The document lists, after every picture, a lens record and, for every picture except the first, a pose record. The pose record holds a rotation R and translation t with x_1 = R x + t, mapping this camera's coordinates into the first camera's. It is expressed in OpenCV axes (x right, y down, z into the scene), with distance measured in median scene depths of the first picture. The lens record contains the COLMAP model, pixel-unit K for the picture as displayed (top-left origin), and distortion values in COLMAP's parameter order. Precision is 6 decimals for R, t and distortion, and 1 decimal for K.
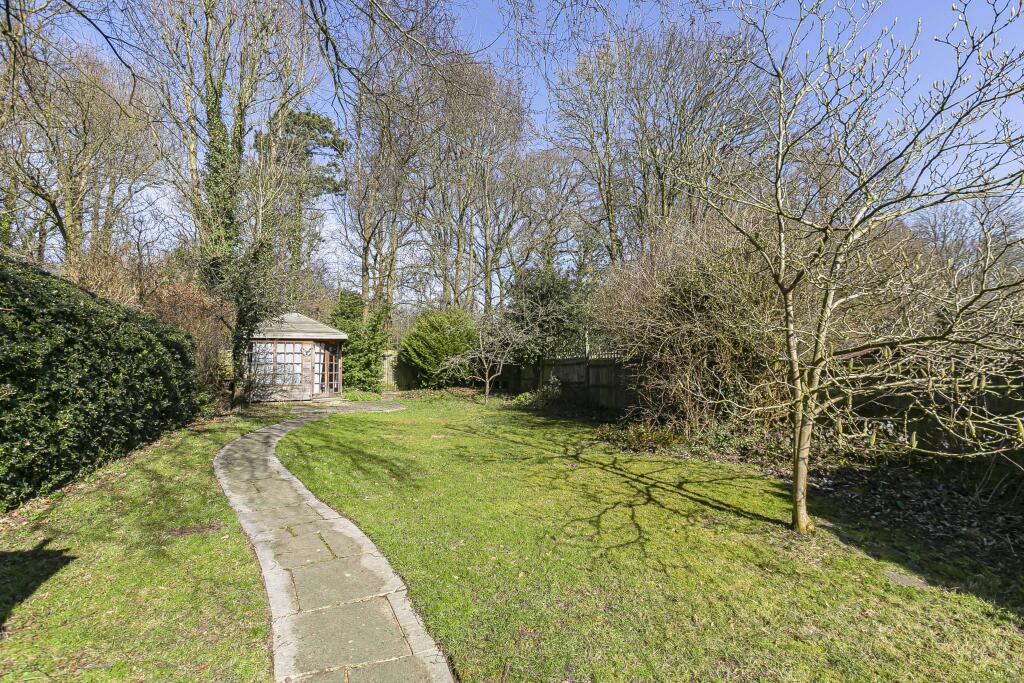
lens RADIAL K [[466.1, 0, 512.0], [0, 466.1, 341.5], [0, 0, 1]] dist [0.000896, 0.000132]
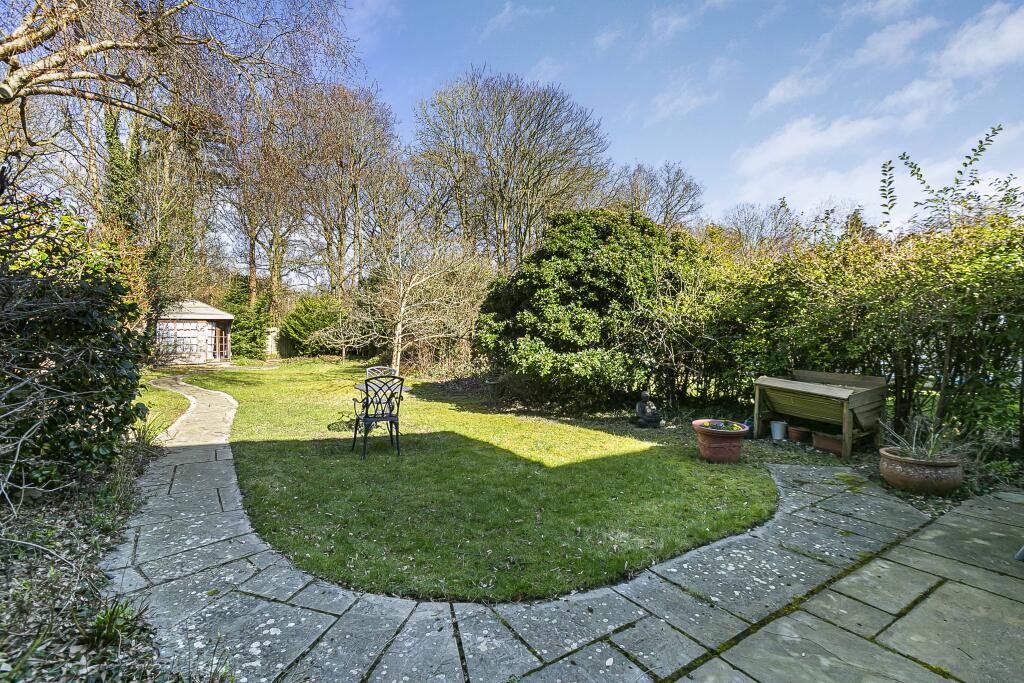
lens RADIAL K [[466.1, 0, 512.0], [0, 466.1, 341.5], [0, 0, 1]] dist [0.000896, 0.000132]
pose [[0.986304, -0.009919, 0.164638, 0.192635], [0.002260, 0.998909, 0.046645, -0.001096], [-0.164921, -0.045634, 0.985250, -0.410678]]
